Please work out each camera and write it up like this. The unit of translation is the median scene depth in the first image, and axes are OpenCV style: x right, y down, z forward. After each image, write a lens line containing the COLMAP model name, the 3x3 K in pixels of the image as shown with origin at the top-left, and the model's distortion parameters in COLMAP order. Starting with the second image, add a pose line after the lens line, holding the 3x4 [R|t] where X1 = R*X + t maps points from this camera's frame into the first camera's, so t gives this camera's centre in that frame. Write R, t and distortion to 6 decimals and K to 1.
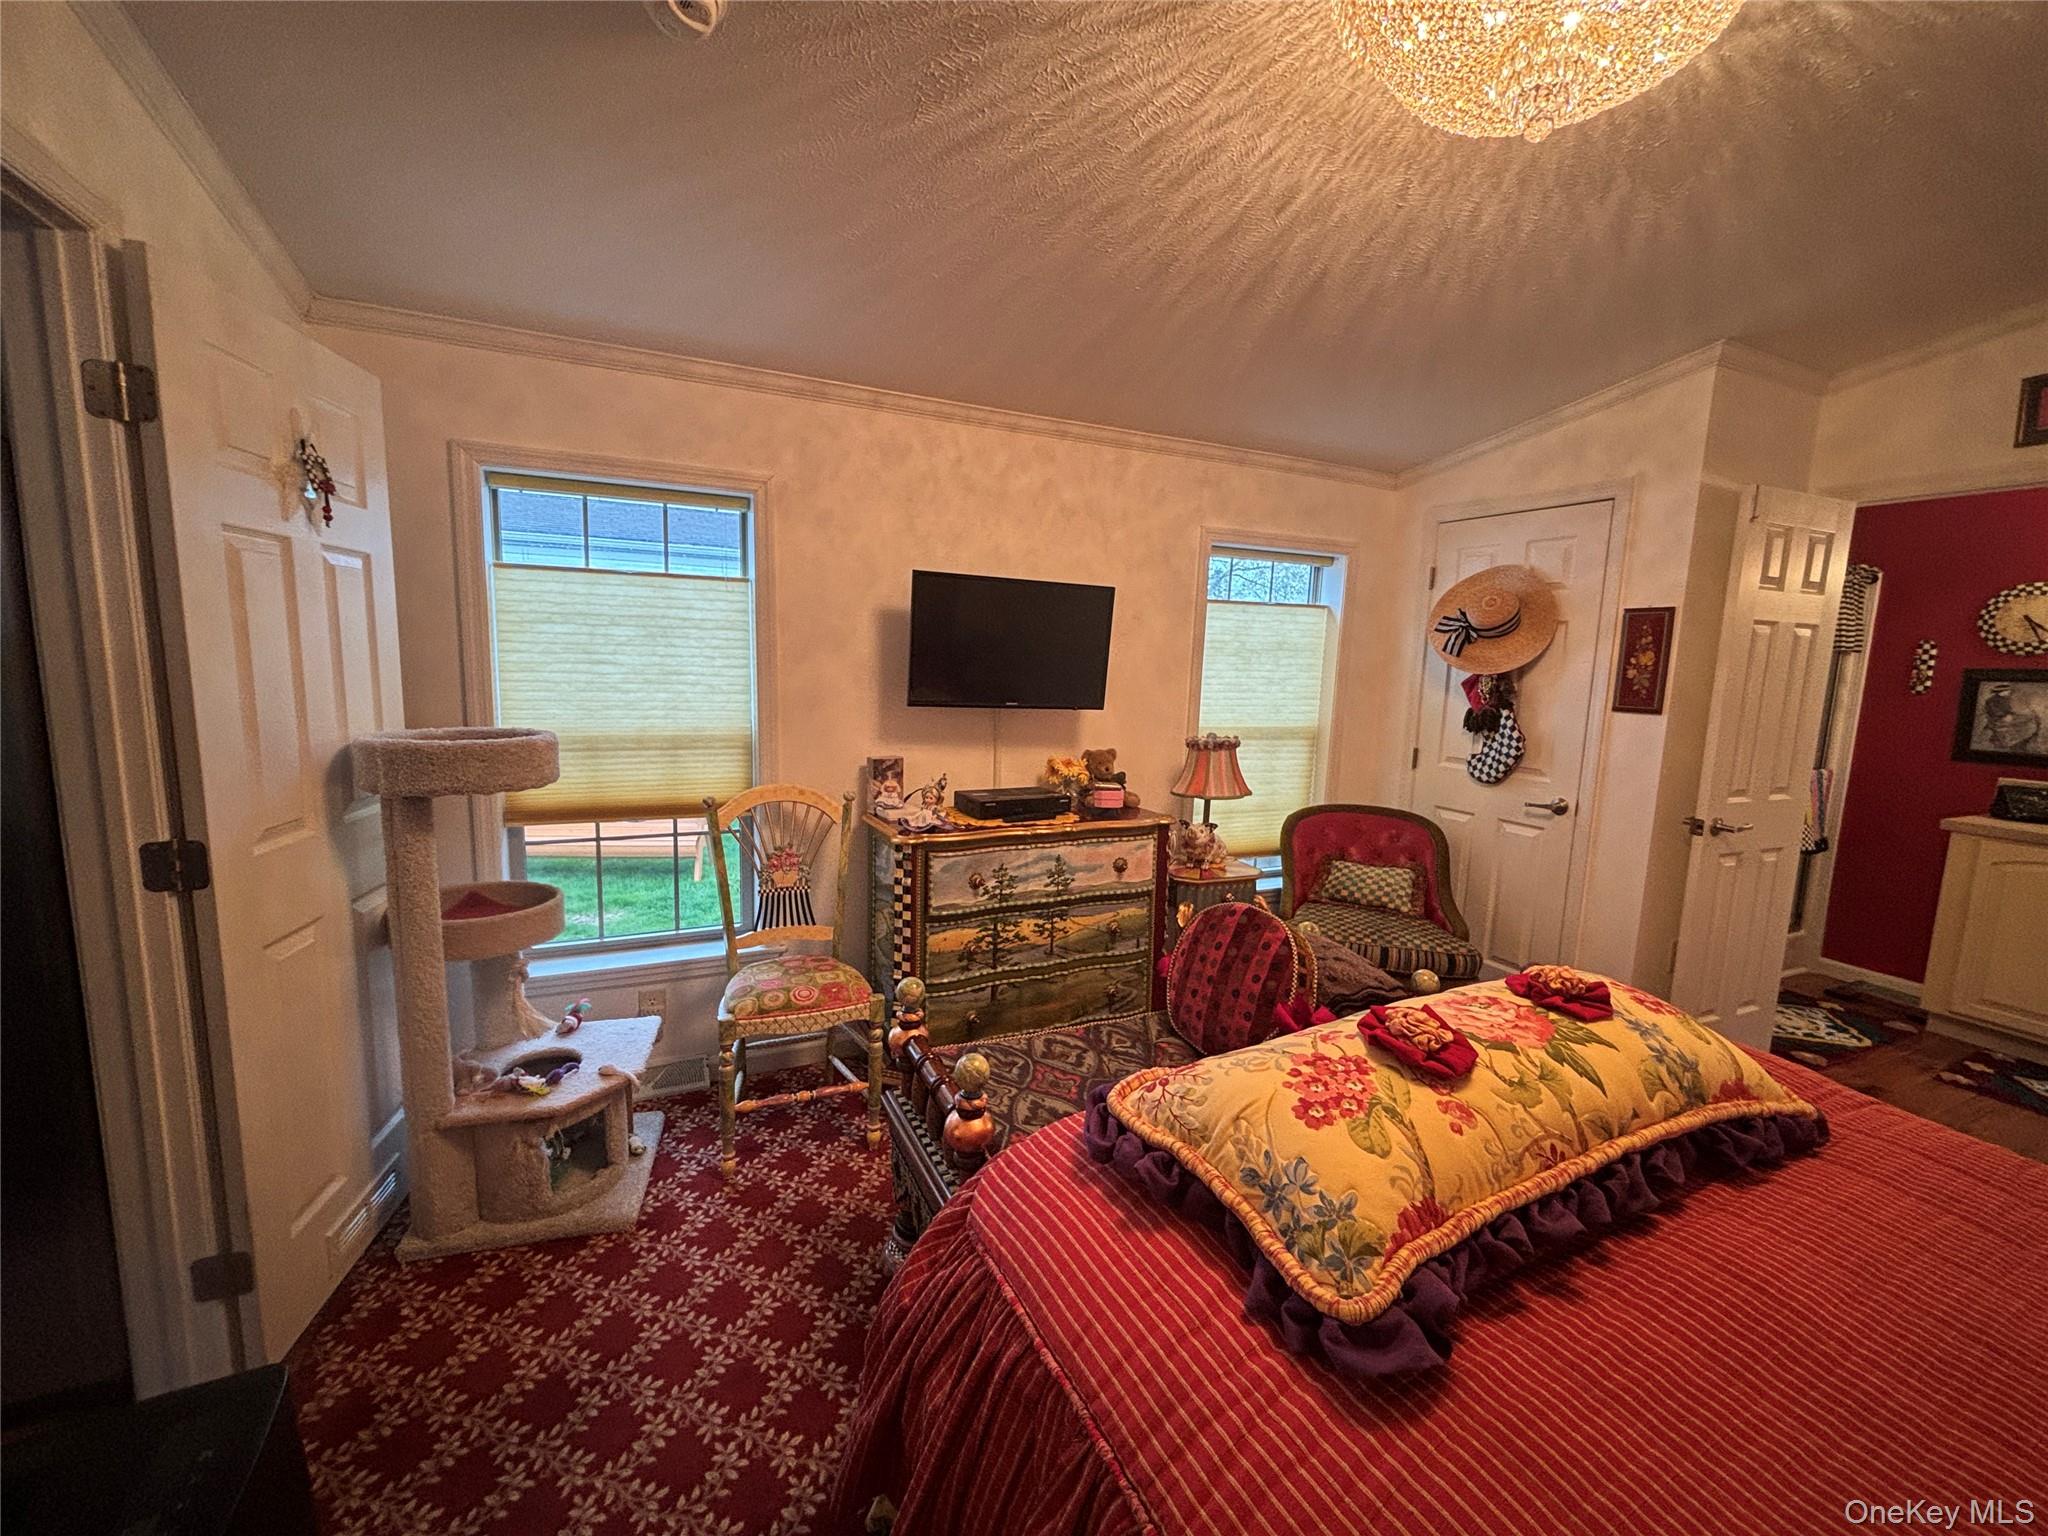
lens RADIAL K [[826.4, 0, 1027.1], [0, 826.4, 765.9], [0, 0, 1]] dist [0.001977, -0.000092]
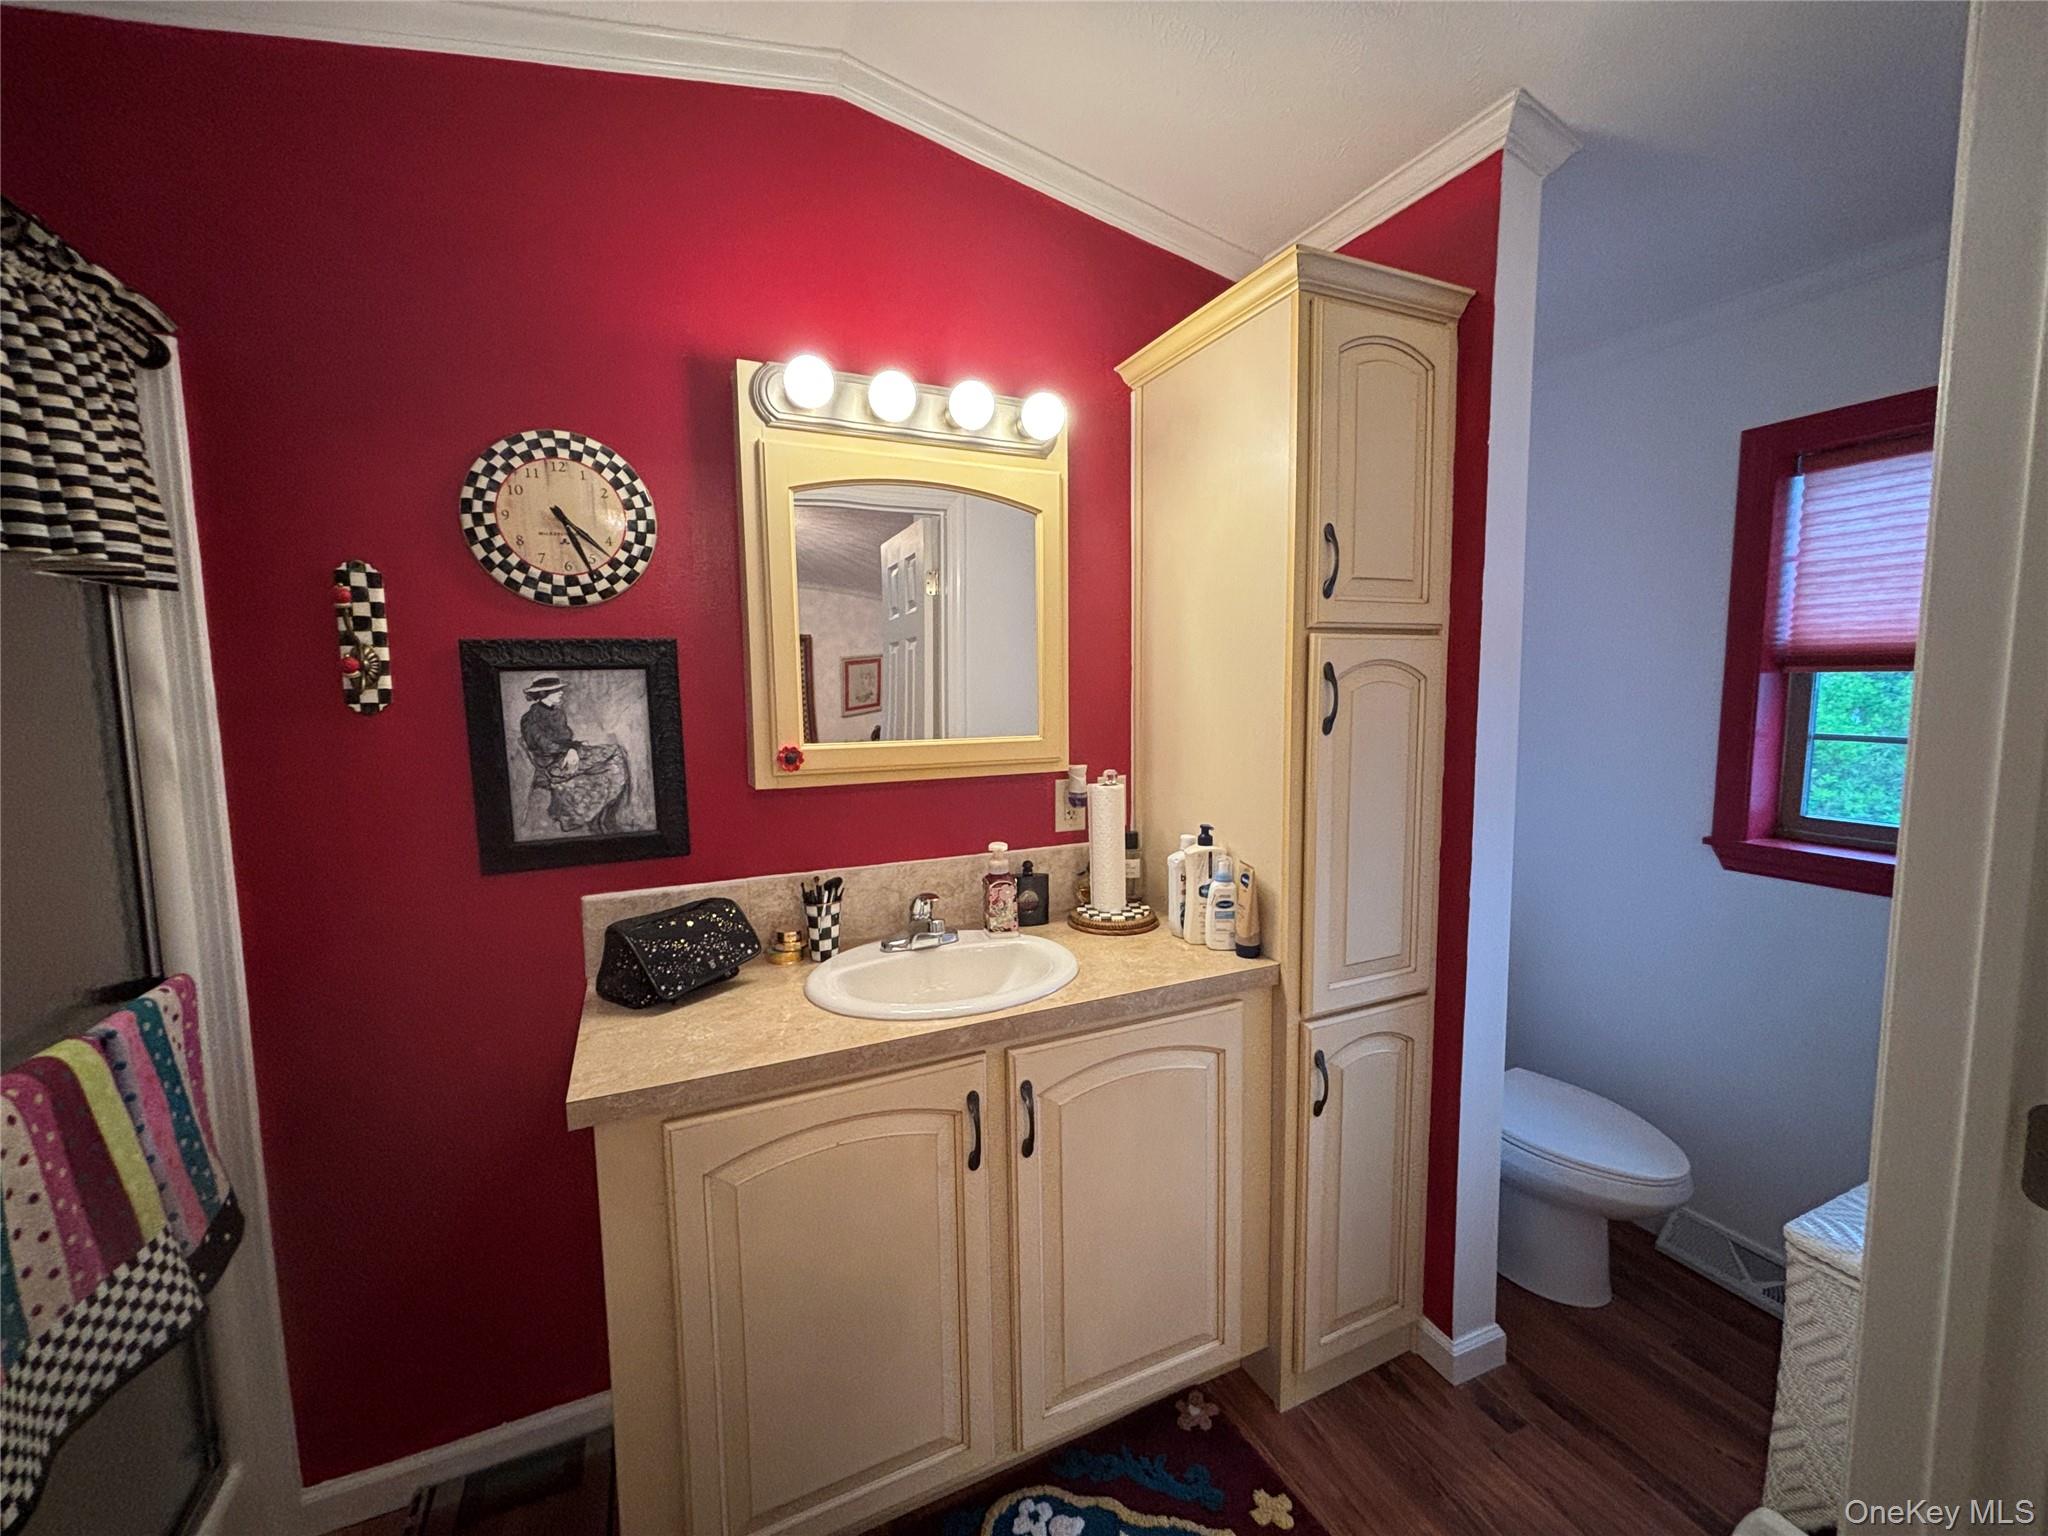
lens RADIAL K [[826.4, 0, 1019.8], [0, 826.4, 764.1], [0, 0, 1]] dist [0.001977, -0.000092]
pose [[0.013441, -0.126600, 0.991863, 0.664271], [0.147165, 0.981400, 0.123271, -0.062331], [-0.989021, 0.144310, 0.031822, 0.656460]]
